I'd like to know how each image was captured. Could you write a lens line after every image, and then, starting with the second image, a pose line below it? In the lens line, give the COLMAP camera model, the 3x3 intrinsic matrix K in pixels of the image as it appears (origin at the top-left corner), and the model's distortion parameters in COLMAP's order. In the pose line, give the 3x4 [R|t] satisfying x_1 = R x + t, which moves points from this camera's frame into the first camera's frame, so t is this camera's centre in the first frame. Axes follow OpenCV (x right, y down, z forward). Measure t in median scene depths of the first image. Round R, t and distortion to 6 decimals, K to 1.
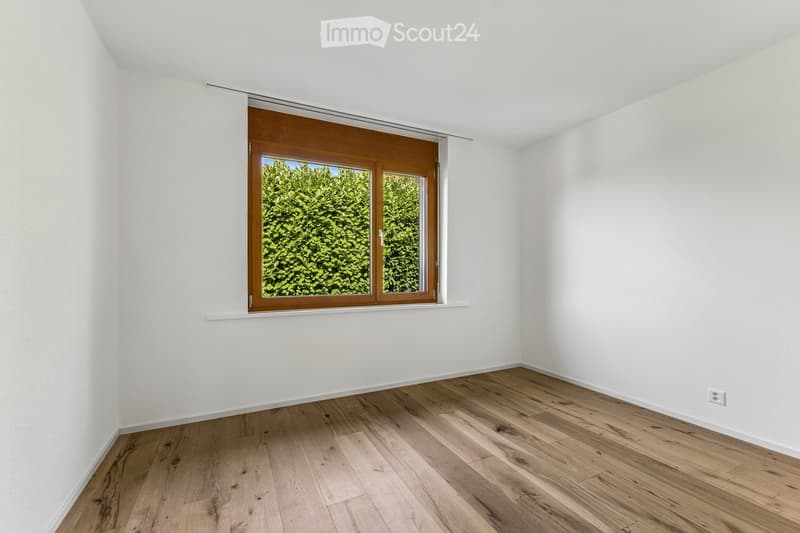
lens RADIAL K [[352.9, 0, 402.1], [0, 352.9, 269.7], [0, 0, 1]] dist [0.002626, -0.000170]
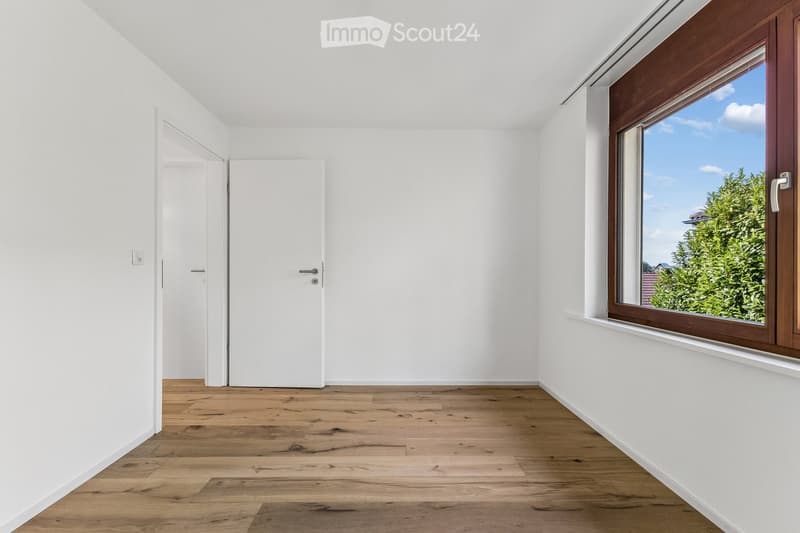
lens RADIAL K [[352.9, 0, 400.3], [0, 352.9, 272.3], [0, 0, 1]] dist [0.002626, -0.000170]
pose [[-0.451904, 0.002193, -0.892064, 0.617164], [0.001627, 0.999997, 0.001634, 0.000837], [0.892065, -0.000713, -0.451907, 0.952511]]
